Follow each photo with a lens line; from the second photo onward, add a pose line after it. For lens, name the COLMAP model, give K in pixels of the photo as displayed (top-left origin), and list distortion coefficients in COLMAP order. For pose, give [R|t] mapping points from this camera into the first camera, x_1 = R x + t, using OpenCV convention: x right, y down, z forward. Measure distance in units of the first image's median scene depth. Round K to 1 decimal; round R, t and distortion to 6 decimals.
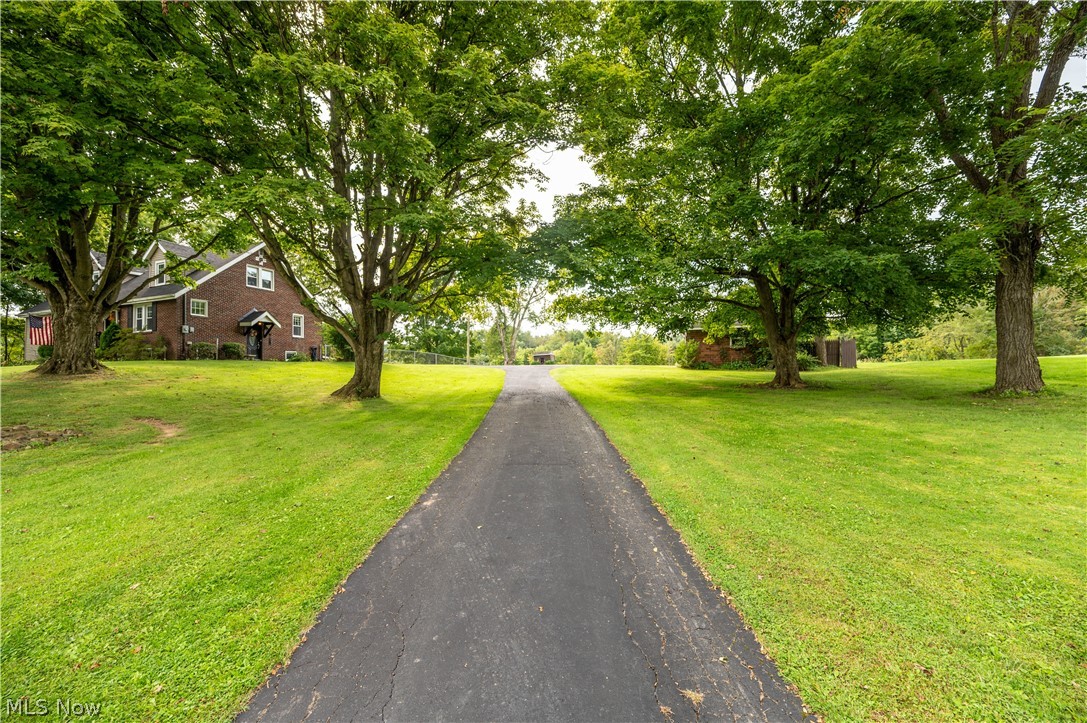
lens RADIAL K [[429.6, 0, 543.3], [0, 429.6, 368.2], [0, 0, 1]] dist [0.001512, 0.000129]
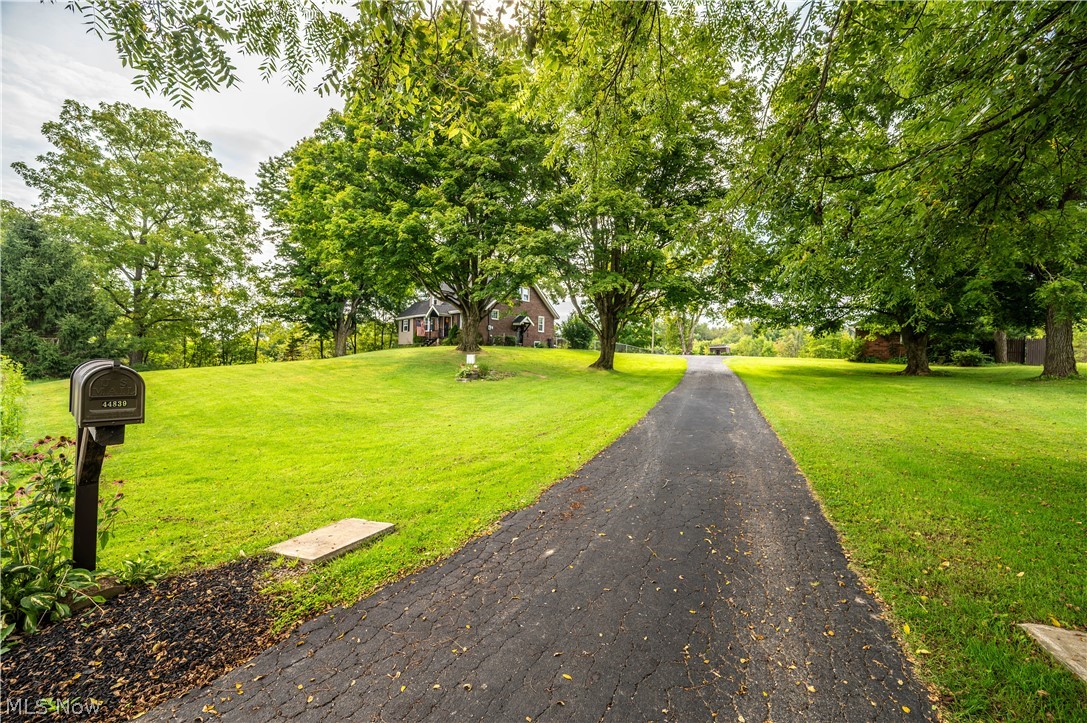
lens RADIAL K [[429.6, 0, 537.9], [0, 429.6, 360.4], [0, 0, 1]] dist [0.001512, 0.000129]
pose [[0.919775, 0.032264, -0.391118, 0.009016], [-0.030961, 0.999474, 0.009639, 0.014075], [0.391223, 0.003244, 0.920290, -0.418971]]
